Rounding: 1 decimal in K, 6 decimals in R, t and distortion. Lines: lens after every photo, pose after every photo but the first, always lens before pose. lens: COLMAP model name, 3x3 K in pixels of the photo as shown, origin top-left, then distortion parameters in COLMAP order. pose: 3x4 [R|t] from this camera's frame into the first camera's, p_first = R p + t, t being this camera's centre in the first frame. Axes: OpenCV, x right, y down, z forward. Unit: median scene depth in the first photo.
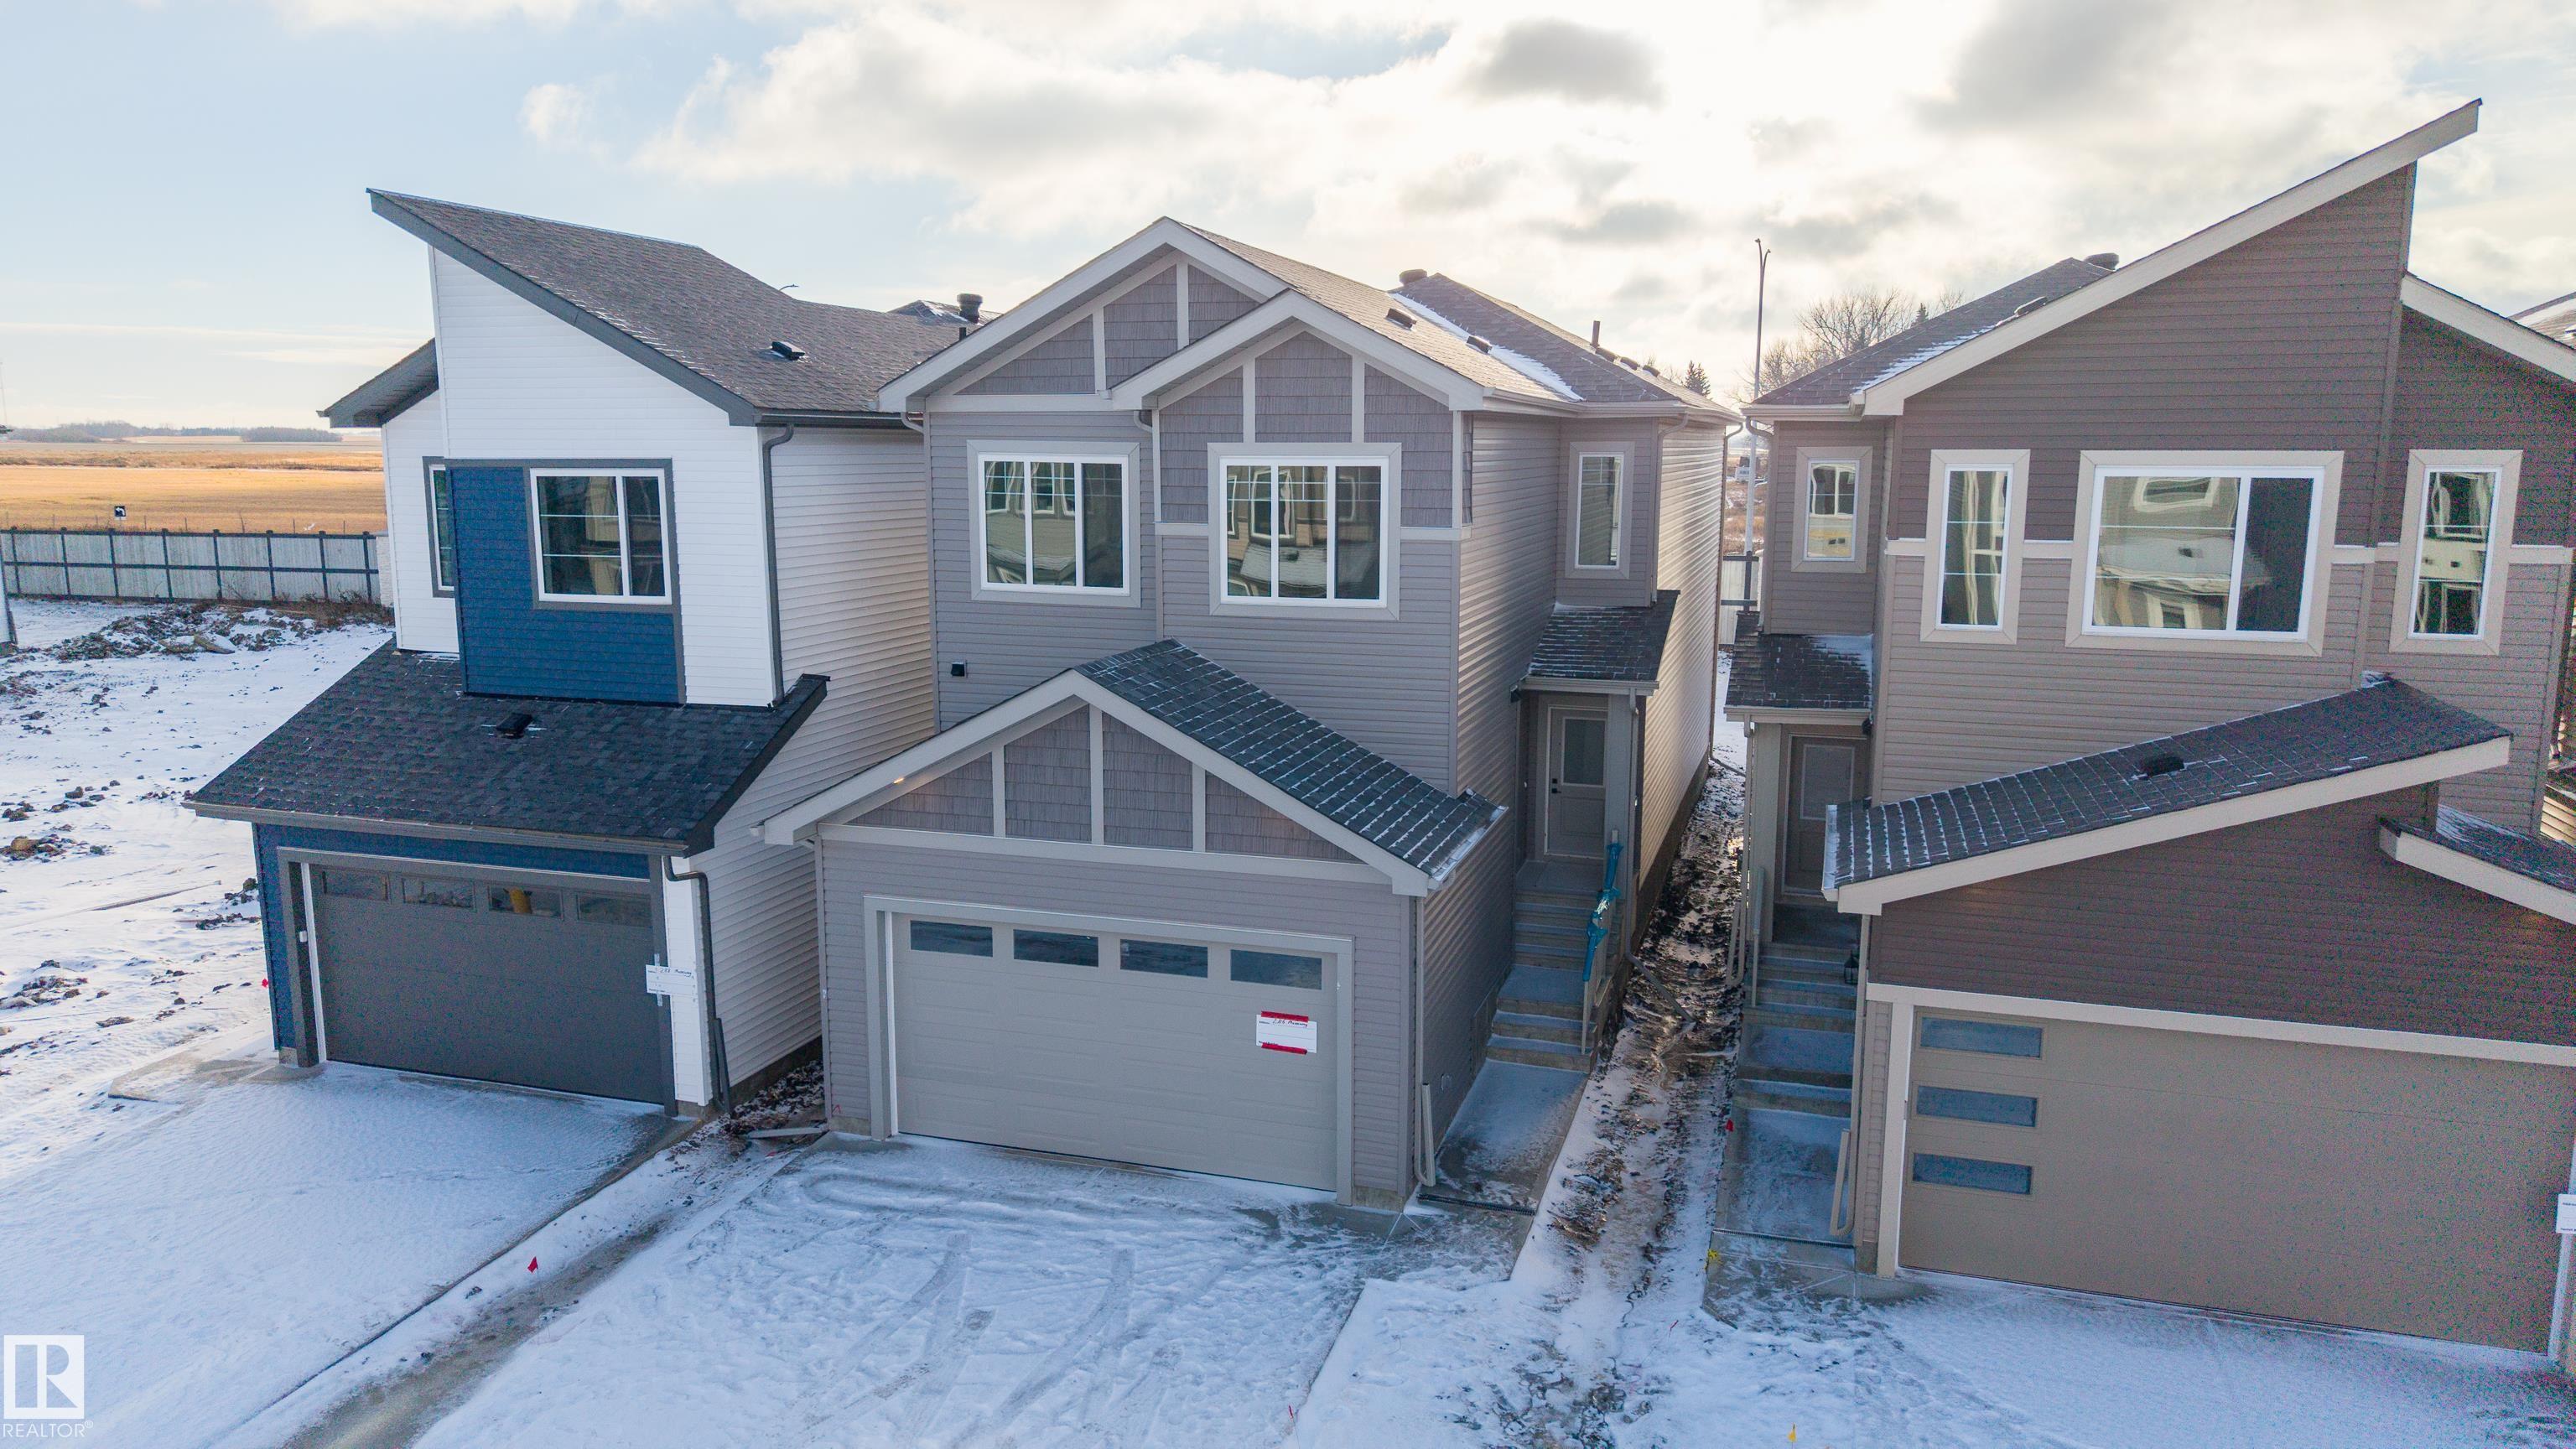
lens RADIAL K [[1690.6, 0, 1289.1], [0, 1690.6, 721.3], [0, 0, 1]] dist [0.030391, -0.021570]
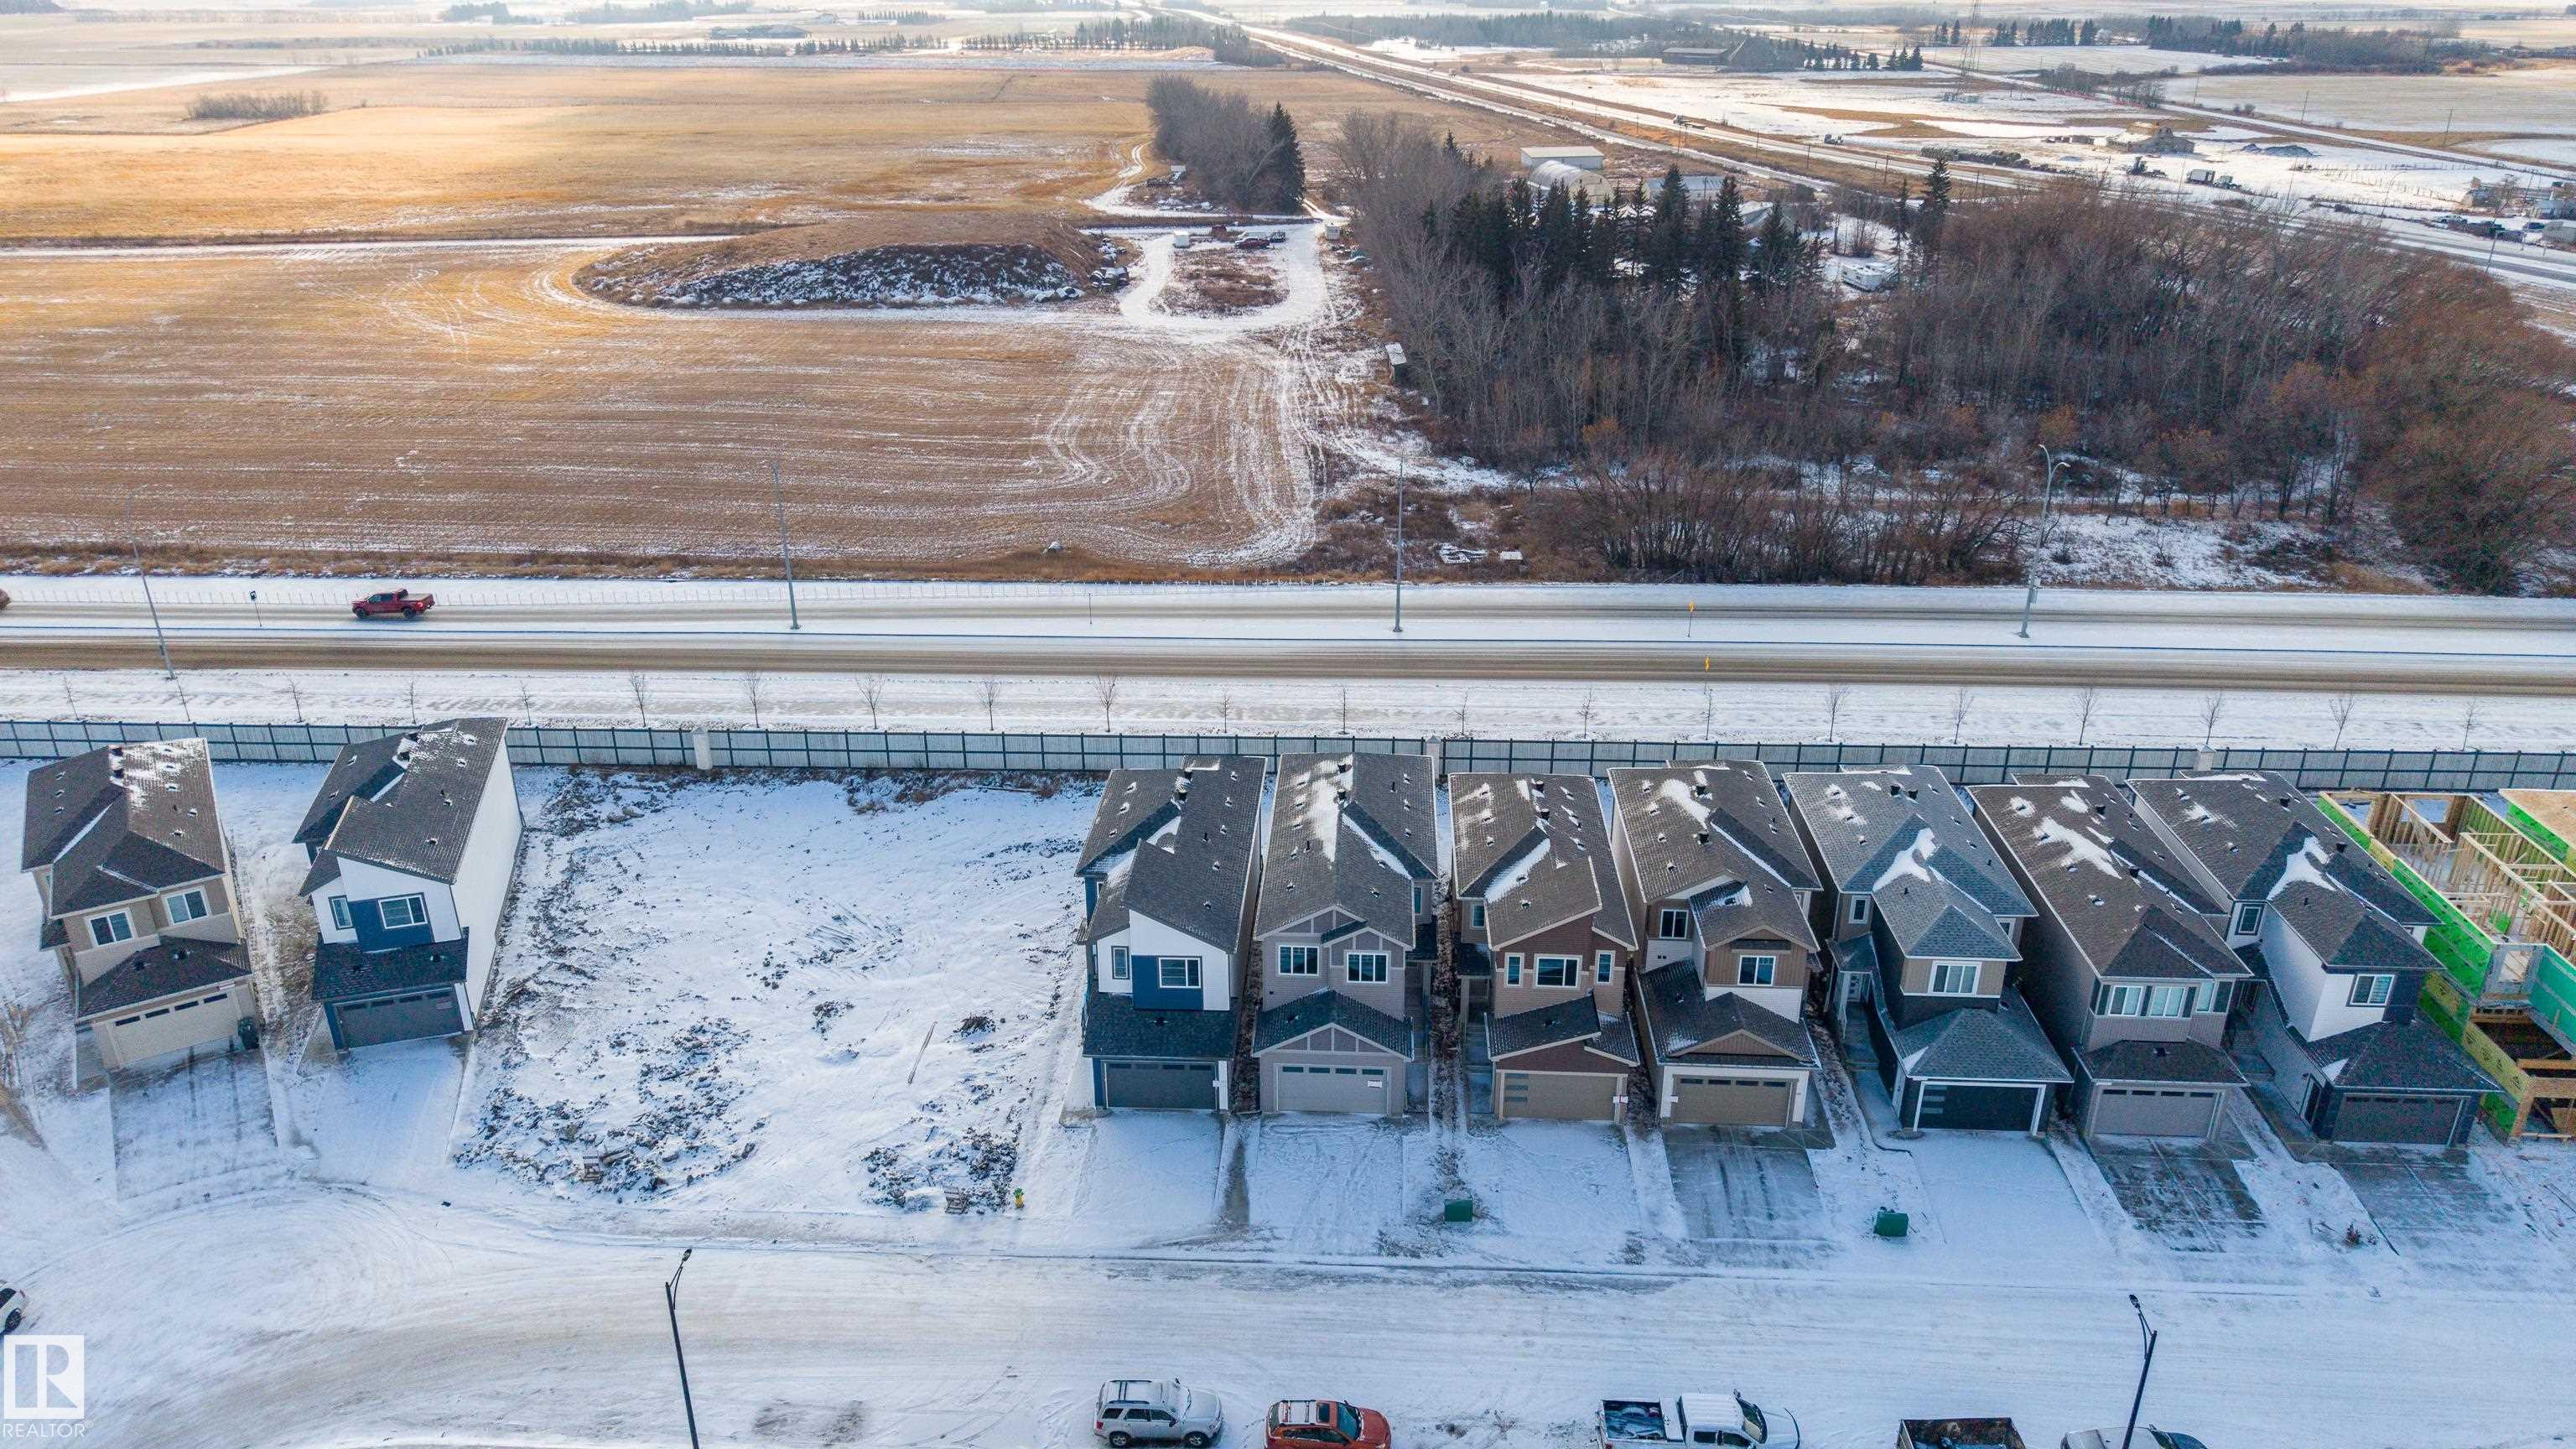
lens RADIAL K [[1680.8, 0, 1293.2], [0, 1680.8, 727.3], [0, 0, 1]] dist [0.068949, -0.110112]
pose [[0.968738, -0.103066, 0.225665, -1.088987], [0.045009, 0.967540, 0.248678, -1.798542], [-0.243970, -0.230746, 0.941932, -2.865049]]
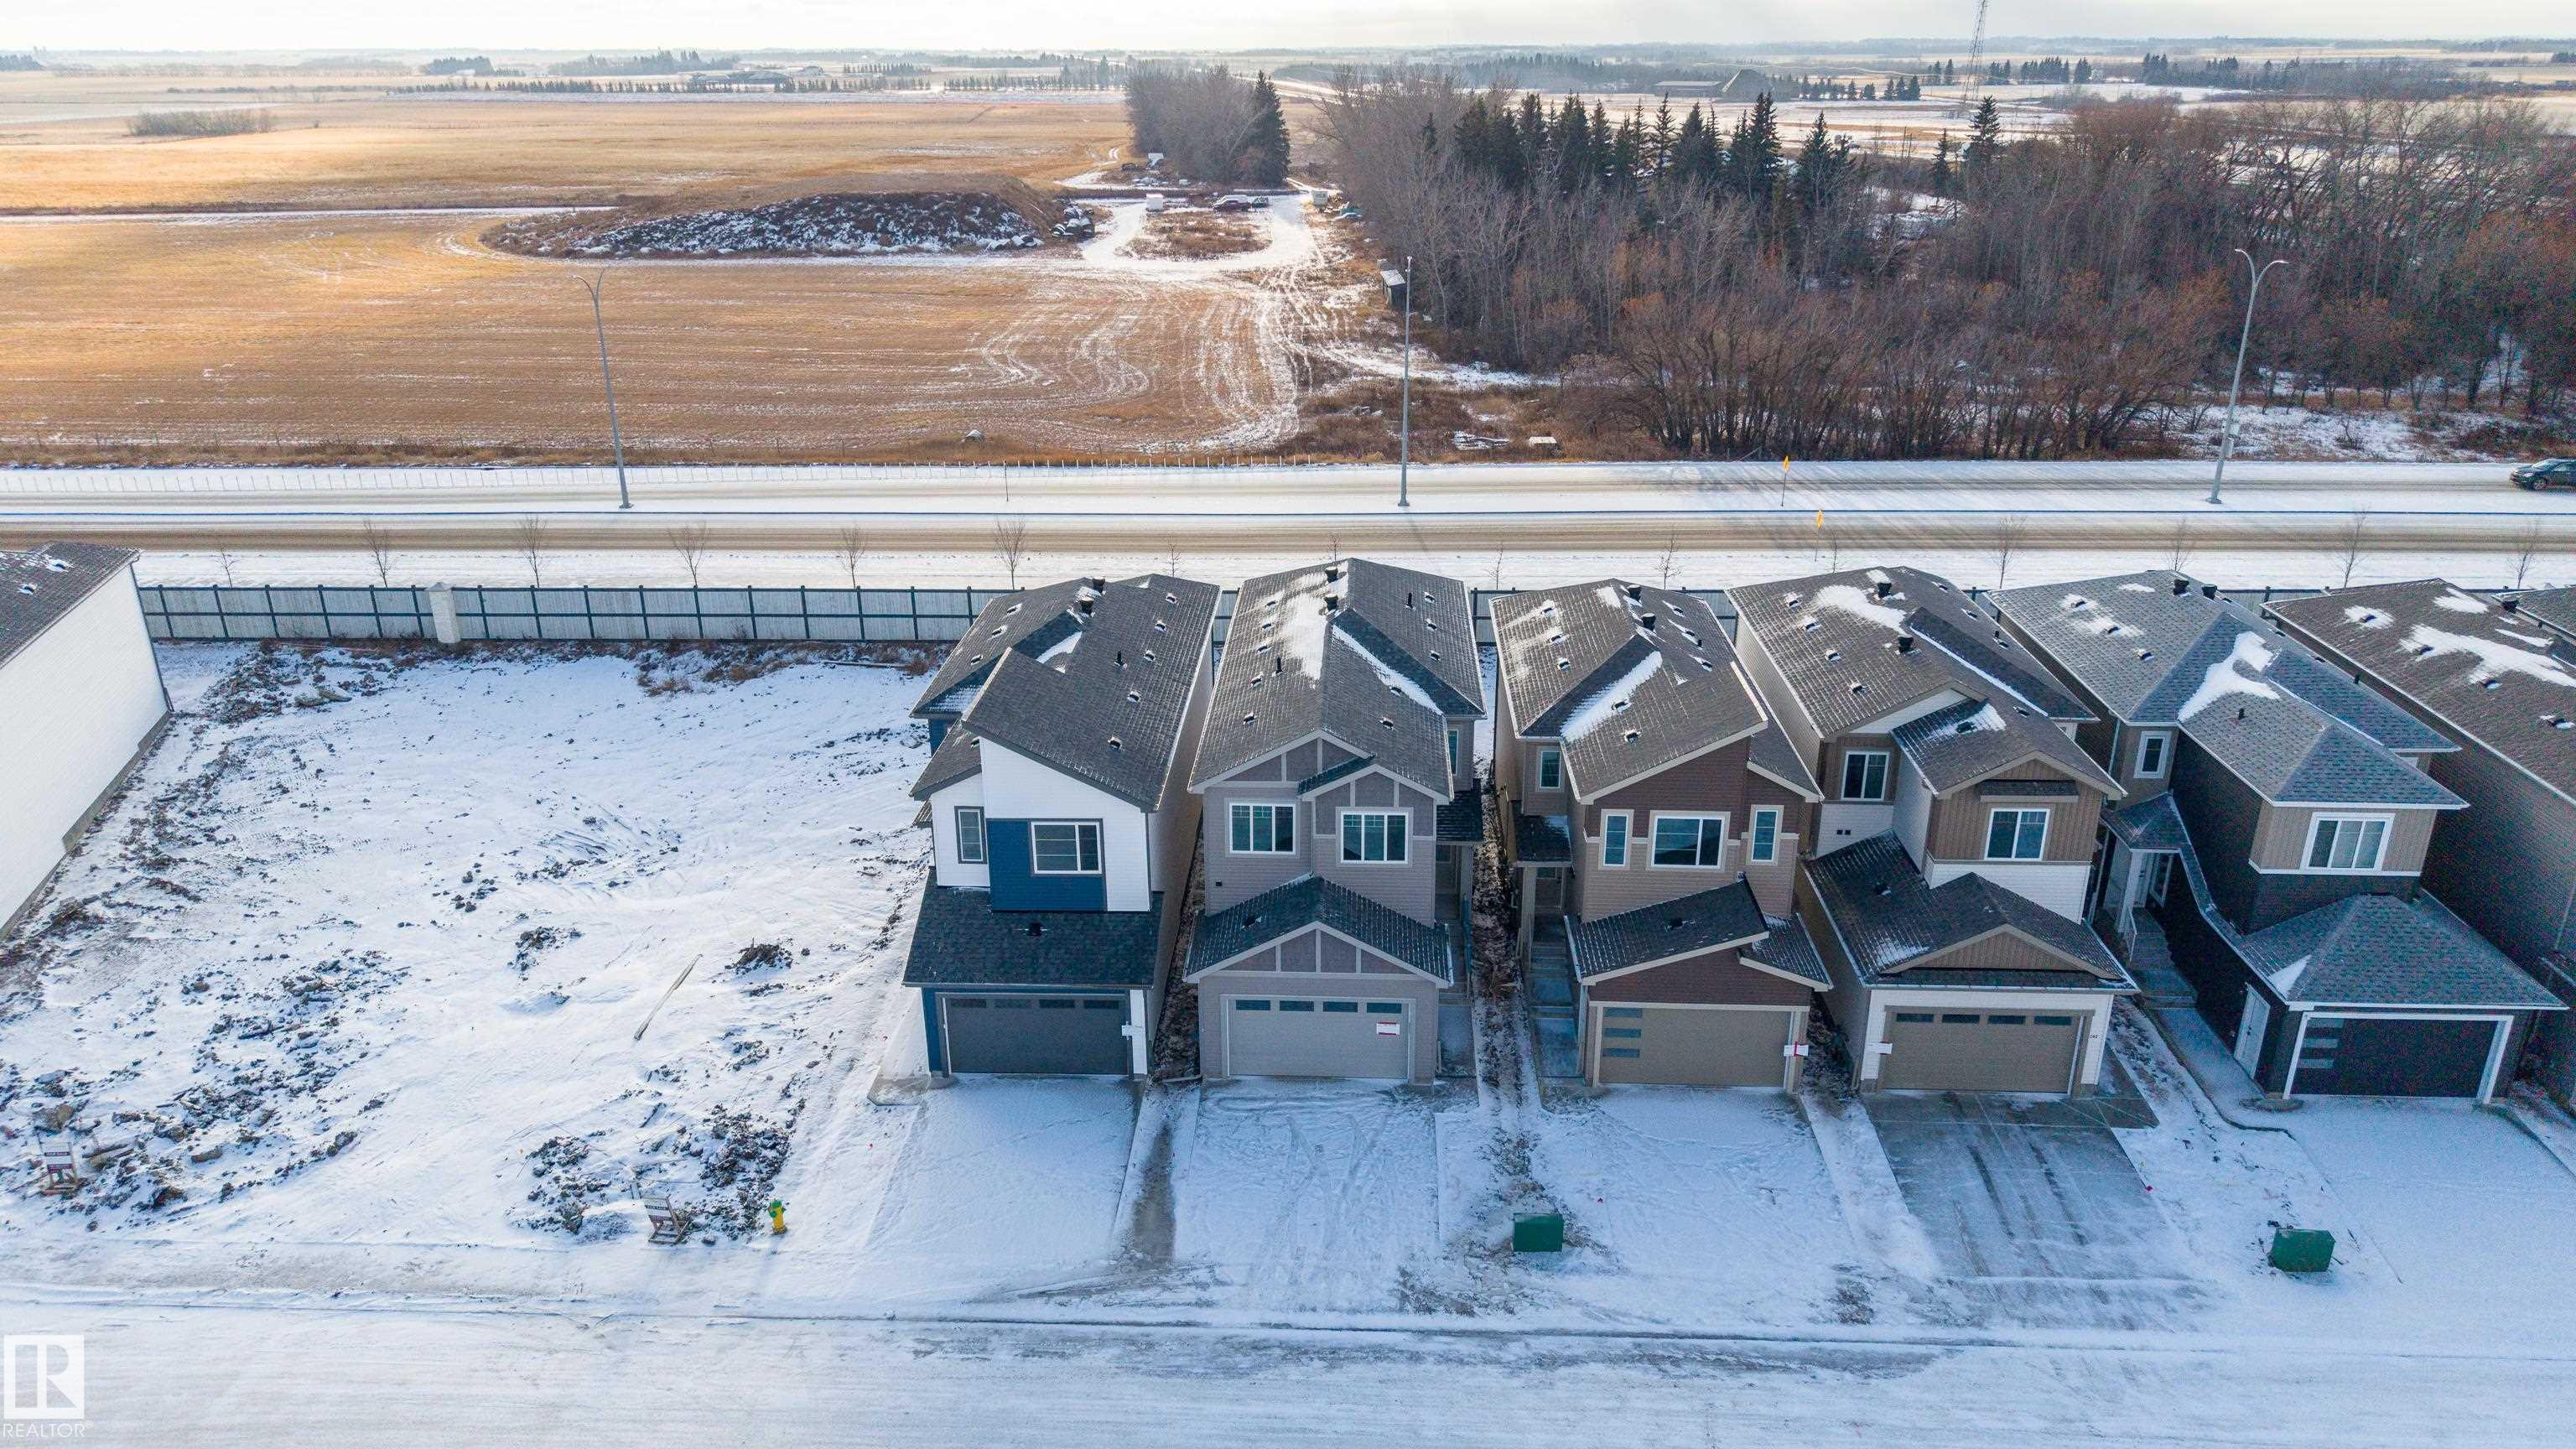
lens RADIAL K [[1705.0, 0, 1291.3], [0, 1705.0, 722.5], [0, 0, 1]] dist [0.029537, -0.024529]
pose [[0.967307, -0.100259, 0.232950, -0.720427], [0.049793, 0.975742, 0.213186, -0.865343], [-0.248672, -0.194617, 0.948834, -1.439880]]
